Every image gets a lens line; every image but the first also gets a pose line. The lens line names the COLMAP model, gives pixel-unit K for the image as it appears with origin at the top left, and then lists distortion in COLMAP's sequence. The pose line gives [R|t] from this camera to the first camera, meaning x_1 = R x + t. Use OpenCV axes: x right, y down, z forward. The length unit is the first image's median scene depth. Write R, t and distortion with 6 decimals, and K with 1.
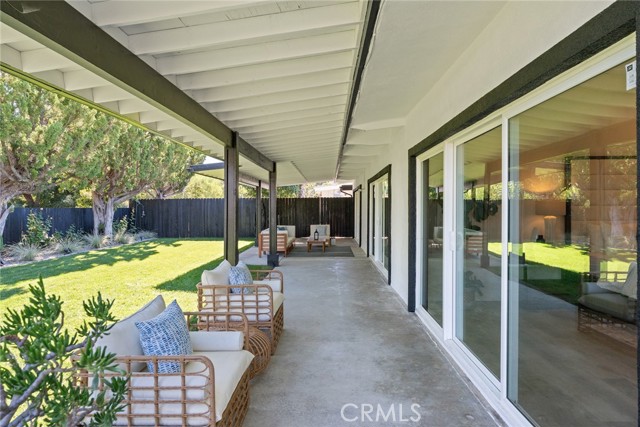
lens RADIAL K [[362.0, 0, 321.3], [0, 362.0, 211.6], [0, 0, 1]] dist [-0.001326, -0.000087]
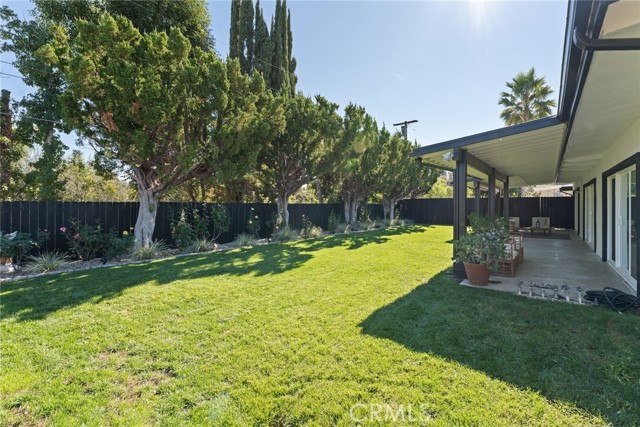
lens RADIAL K [[300.4, 0, 318.1], [0, 300.4, 197.8], [0, 0, 1]] dist [-0.012192, -0.000189]
pose [[0.803500, -0.007399, -0.595259, -0.007856], [-0.012494, 0.999493, -0.029288, 0.005928], [0.595174, 0.030970, 0.803000, -0.380599]]
